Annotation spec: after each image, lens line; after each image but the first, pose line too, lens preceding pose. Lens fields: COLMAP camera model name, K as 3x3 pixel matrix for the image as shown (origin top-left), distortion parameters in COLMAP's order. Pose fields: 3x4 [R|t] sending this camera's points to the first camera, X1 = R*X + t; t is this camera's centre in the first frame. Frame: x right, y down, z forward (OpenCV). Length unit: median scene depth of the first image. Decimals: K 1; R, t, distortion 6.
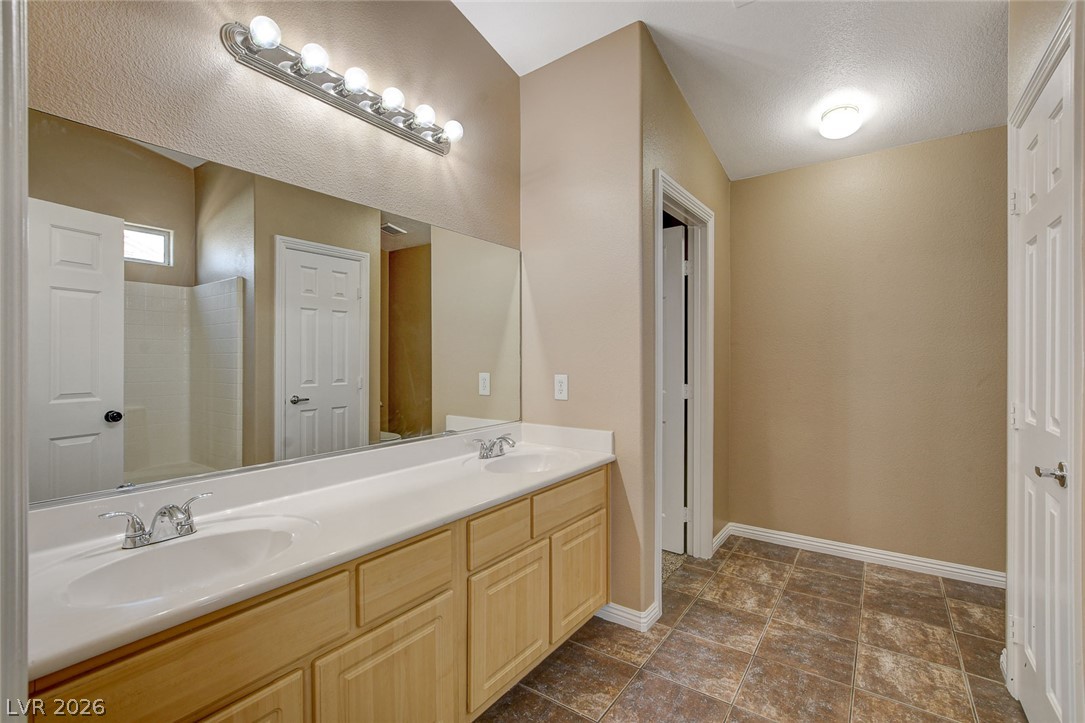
lens RADIAL K [[485.6, 0, 539.5], [0, 485.6, 355.3], [0, 0, 1]] dist [-0.018963, 0.000430]
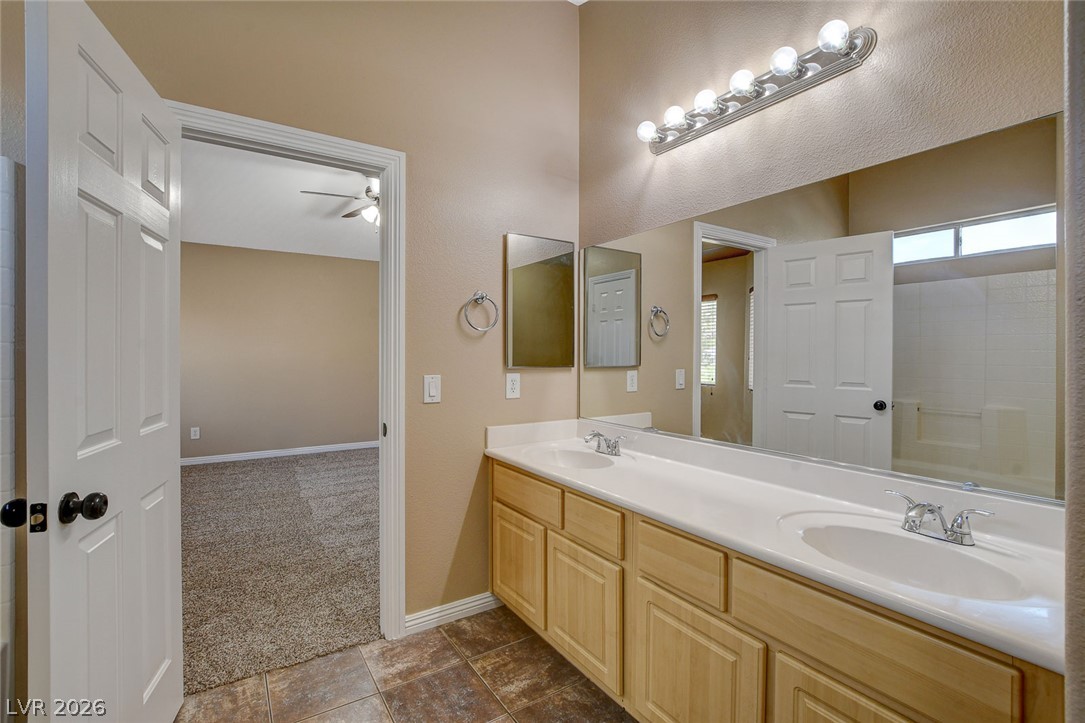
lens RADIAL K [[485.6, 0, 539.5], [0, 485.6, 355.3], [0, 0, 1]] dist [-0.018963, 0.000430]
pose [[-0.365387, 0.006820, -0.930831, 0.767973], [0.005158, 0.999973, 0.005301, -0.005298], [0.930841, -0.002864, -0.365413, 1.043299]]
